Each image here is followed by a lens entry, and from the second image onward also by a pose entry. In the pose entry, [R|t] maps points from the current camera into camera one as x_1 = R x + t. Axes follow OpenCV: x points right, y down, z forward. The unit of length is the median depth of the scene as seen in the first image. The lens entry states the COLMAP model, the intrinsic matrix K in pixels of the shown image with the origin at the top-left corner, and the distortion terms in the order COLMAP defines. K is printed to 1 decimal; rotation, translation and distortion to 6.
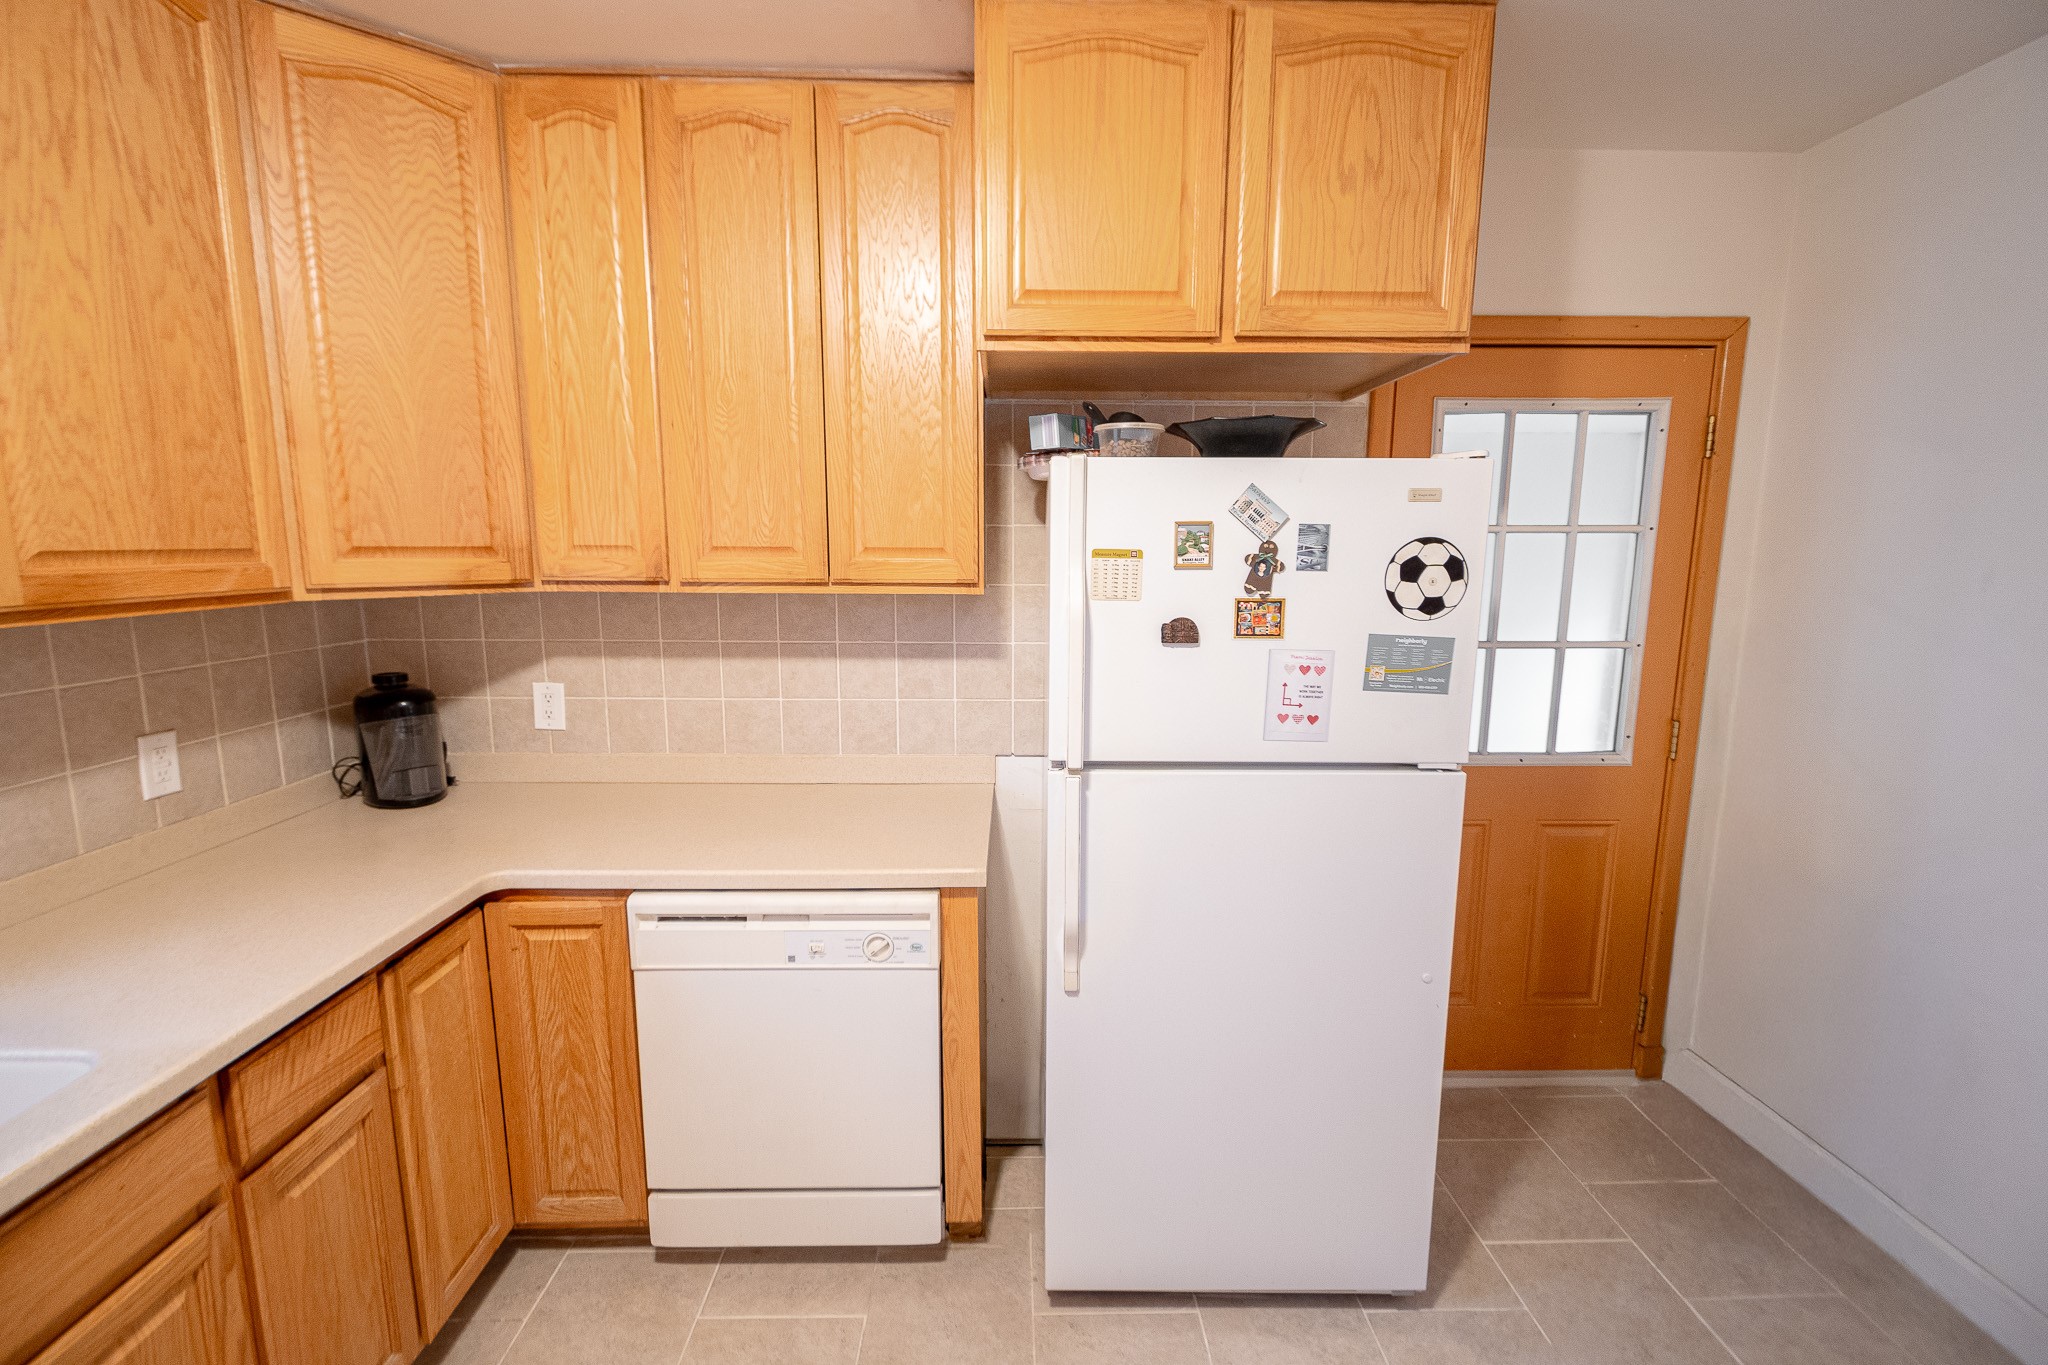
lens RADIAL K [[896.4, 0, 1024.0], [0, 896.4, 682.5], [0, 0, 1]] dist [0.010299, -0.006650]
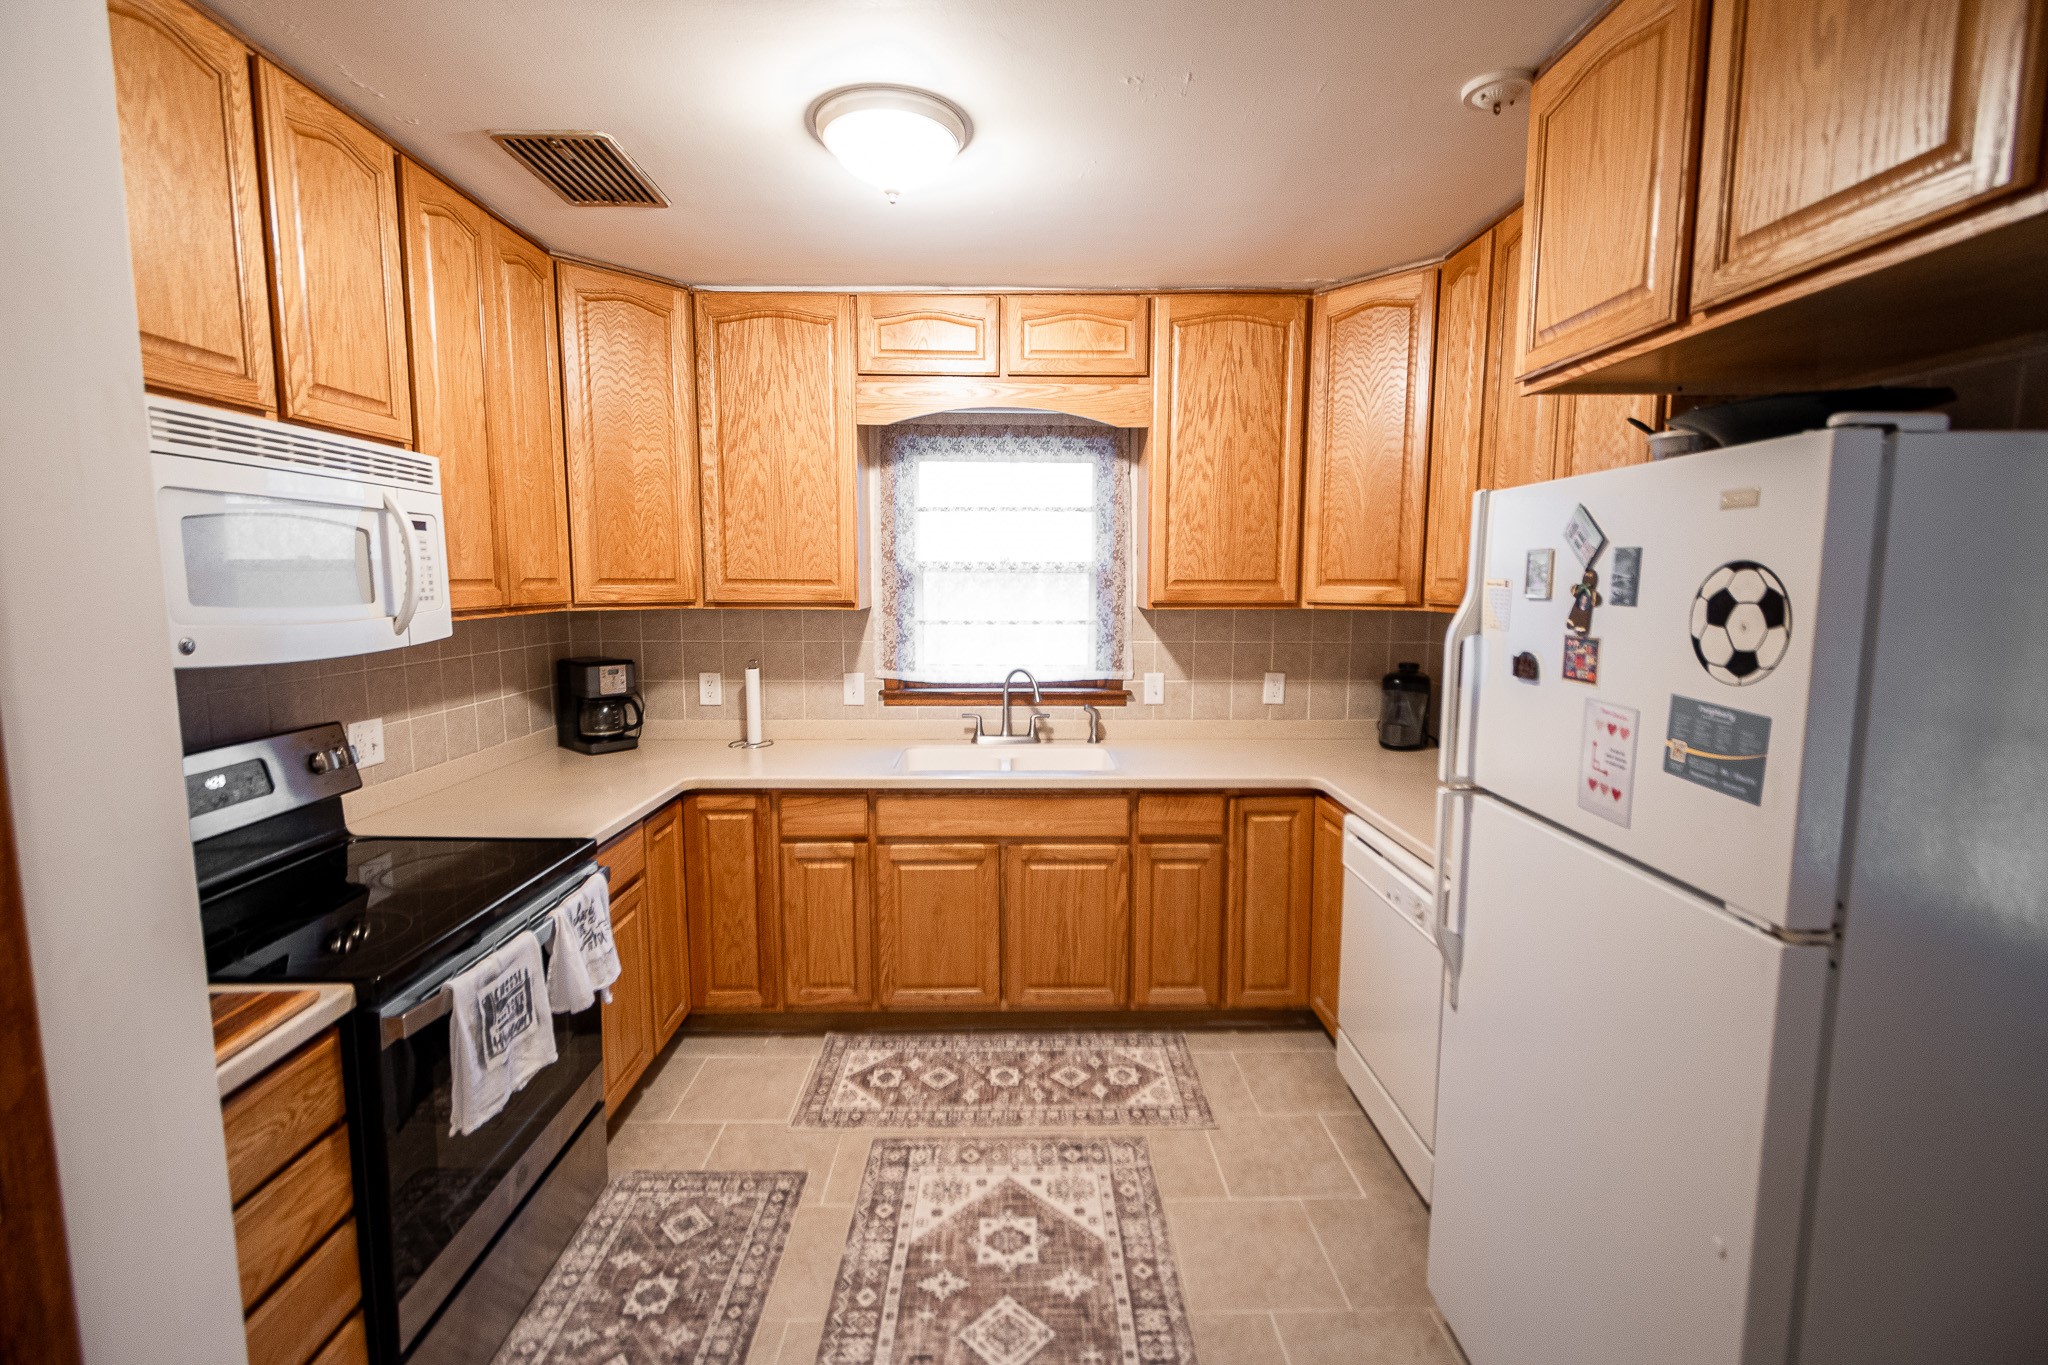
lens RADIAL K [[896.4, 0, 1024.0], [0, 896.4, 682.5], [0, 0, 1]] dist [0.010299, -0.006650]
pose [[-0.007786, 0.112839, -0.993583, 1.125228], [-0.155386, 0.981407, 0.112674, -0.064828], [0.987823, 0.155266, 0.009892, 0.477040]]
